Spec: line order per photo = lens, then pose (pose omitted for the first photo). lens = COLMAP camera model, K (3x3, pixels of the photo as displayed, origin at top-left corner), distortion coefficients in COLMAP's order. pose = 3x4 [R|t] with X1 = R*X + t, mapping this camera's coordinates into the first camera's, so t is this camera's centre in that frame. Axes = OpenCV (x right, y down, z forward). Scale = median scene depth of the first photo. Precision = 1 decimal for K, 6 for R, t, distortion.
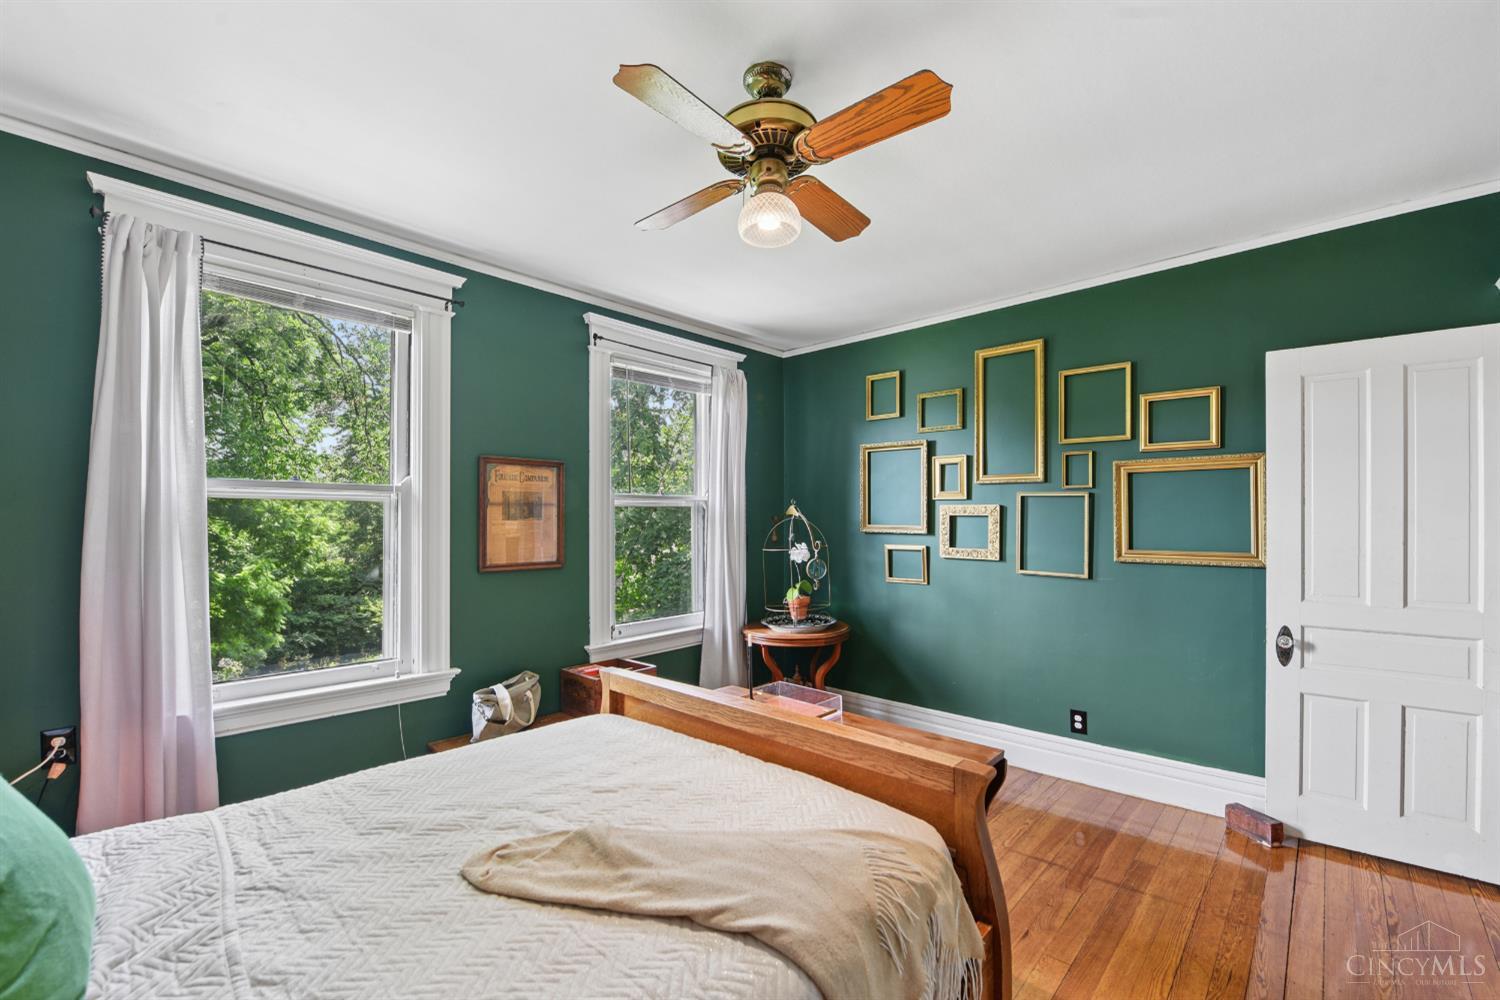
lens RADIAL K [[619.1, 0, 755.5], [0, 619.1, 510.0], [0, 0, 1]] dist [-0.010221, -0.000074]
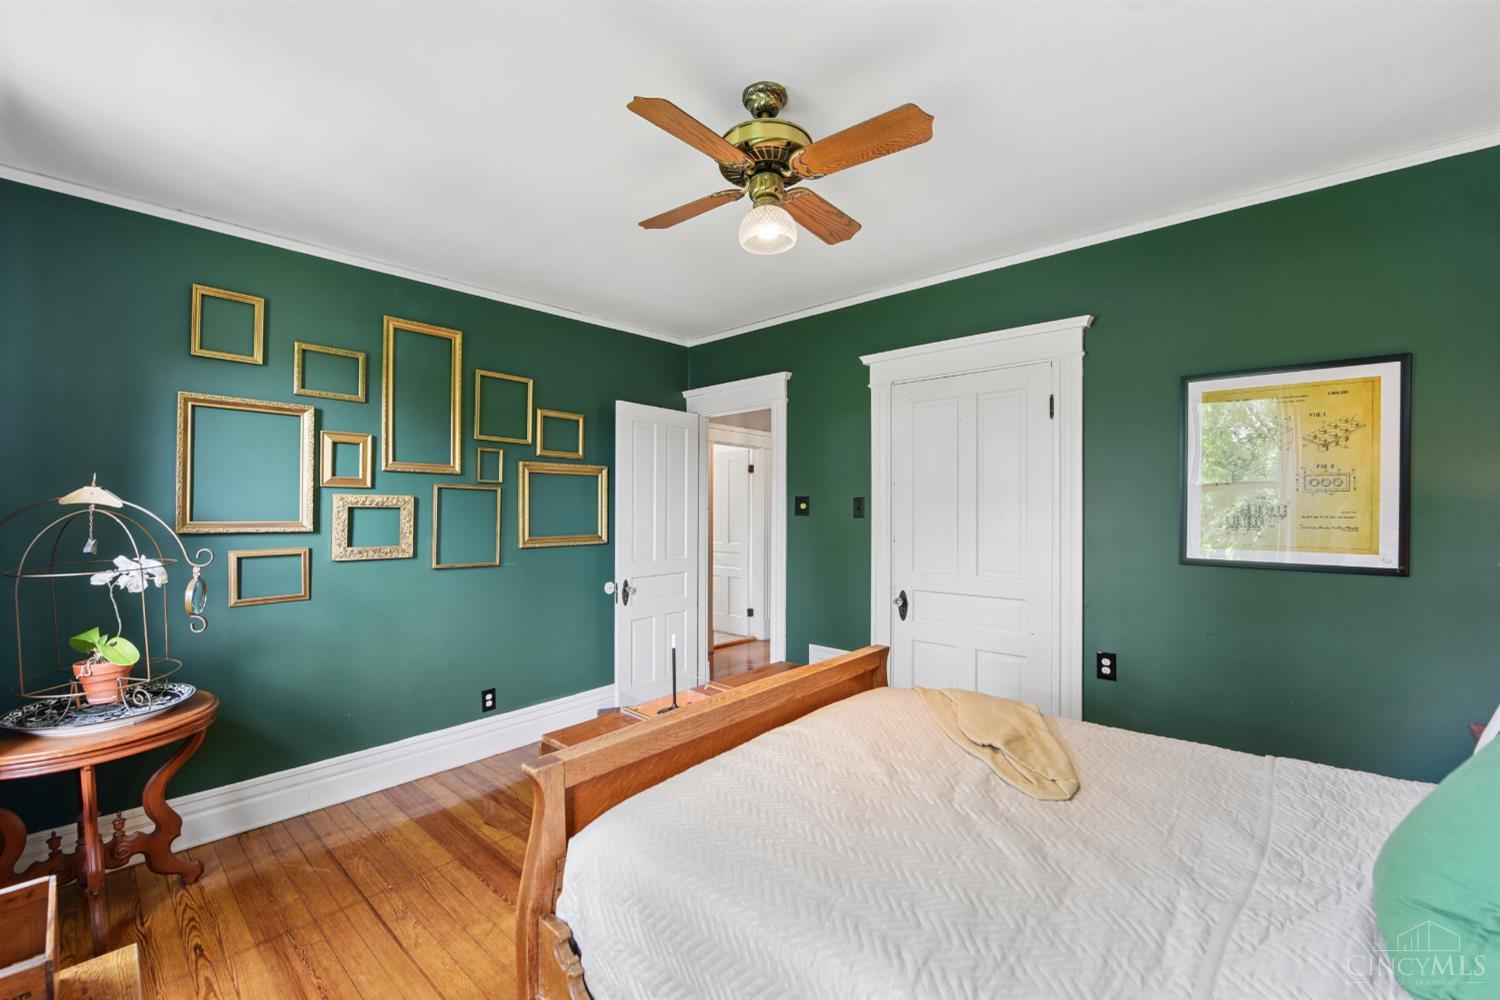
lens RADIAL K [[619.1, 0, 757.7], [0, 619.1, 508.7], [0, 0, 1]] dist [-0.010221, -0.000074]
pose [[-0.018656, 0.007627, 0.999797, -0.541017], [-0.006490, 0.999949, -0.007750, 0.014508], [-0.999805, -0.006633, -0.018606, 0.531301]]
